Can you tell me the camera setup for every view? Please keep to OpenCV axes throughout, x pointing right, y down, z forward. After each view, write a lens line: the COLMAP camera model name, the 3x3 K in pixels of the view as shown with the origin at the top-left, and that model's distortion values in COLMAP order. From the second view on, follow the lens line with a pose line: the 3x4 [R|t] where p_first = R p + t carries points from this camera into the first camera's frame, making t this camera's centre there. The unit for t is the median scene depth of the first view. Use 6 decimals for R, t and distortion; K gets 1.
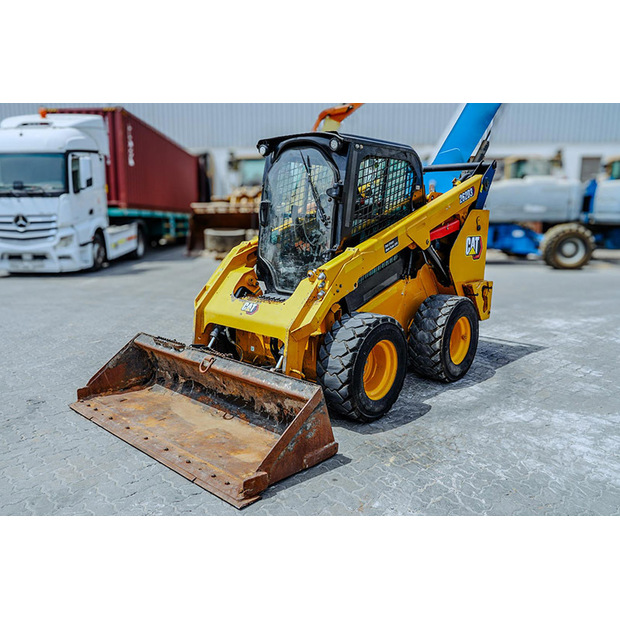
lens RADIAL K [[514.8, 0, 308.9], [0, 514.8, 298.8], [0, 0, 1]] dist [-0.001438, -0.000704]
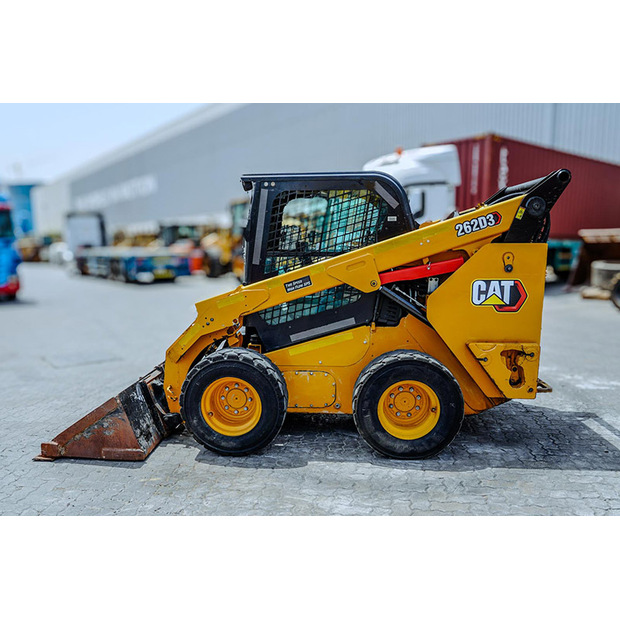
lens RADIAL K [[562.4, 0, 296.4], [0, 562.4, 323.4], [0, 0, 1]] dist [0.002407, 0.002971]
pose [[0.618201, 0.100762, -0.779535, 0.863480], [-0.115618, 0.992619, 0.036617, -0.064159], [0.777470, 0.067491, 0.625288, 0.325664]]
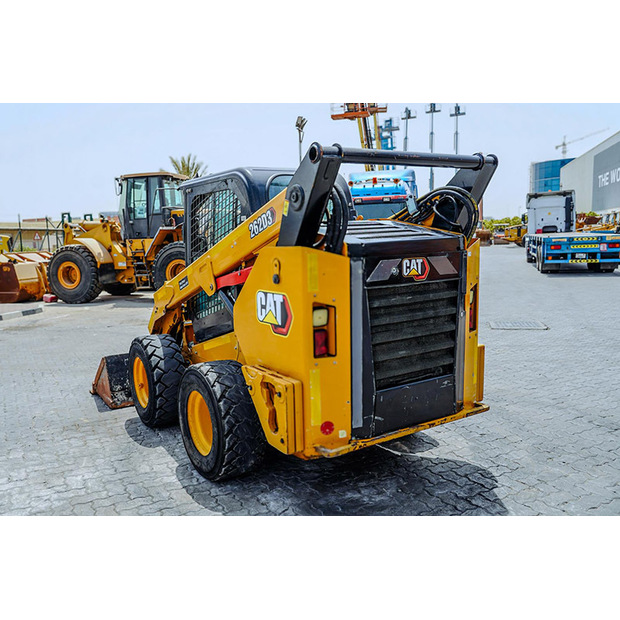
lens RADIAL K [[571.2, 0, 261.1], [0, 571.2, 312.4], [0, 0, 1]] dist [-0.003469, 0.001382]
pose [[-0.319352, 0.131757, -0.938432, 1.040862], [-0.121954, 0.976338, 0.178580, -0.238806], [0.939756, 0.171475, -0.295727, 1.326391]]
